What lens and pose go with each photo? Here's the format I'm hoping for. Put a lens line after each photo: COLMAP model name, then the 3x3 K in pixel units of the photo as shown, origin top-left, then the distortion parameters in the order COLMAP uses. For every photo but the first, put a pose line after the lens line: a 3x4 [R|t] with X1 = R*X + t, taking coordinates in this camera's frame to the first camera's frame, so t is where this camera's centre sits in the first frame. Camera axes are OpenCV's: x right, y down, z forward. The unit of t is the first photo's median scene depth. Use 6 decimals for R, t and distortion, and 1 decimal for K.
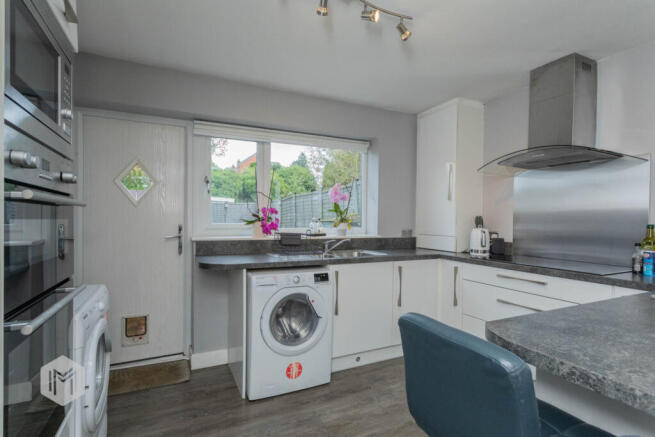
lens RADIAL K [[314.9, 0, 327.5], [0, 314.9, 218.5], [0, 0, 1]] dist [-0.001471, 0.000238]
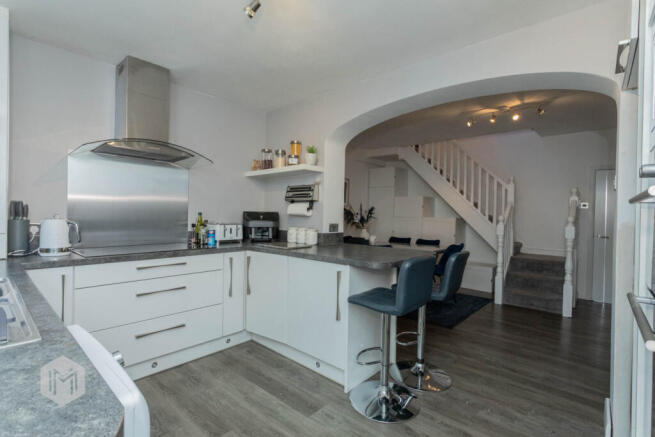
lens RADIAL K [[311.6, 0, 328.4], [0, 311.6, 216.3], [0, 0, 1]] dist [0.001748, 0.000479]
pose [[-0.379473, -0.022930, 0.924919, -0.428942], [-0.020670, 0.999653, 0.016302, -0.000626], [-0.924972, -0.012932, -0.379815, 0.685546]]
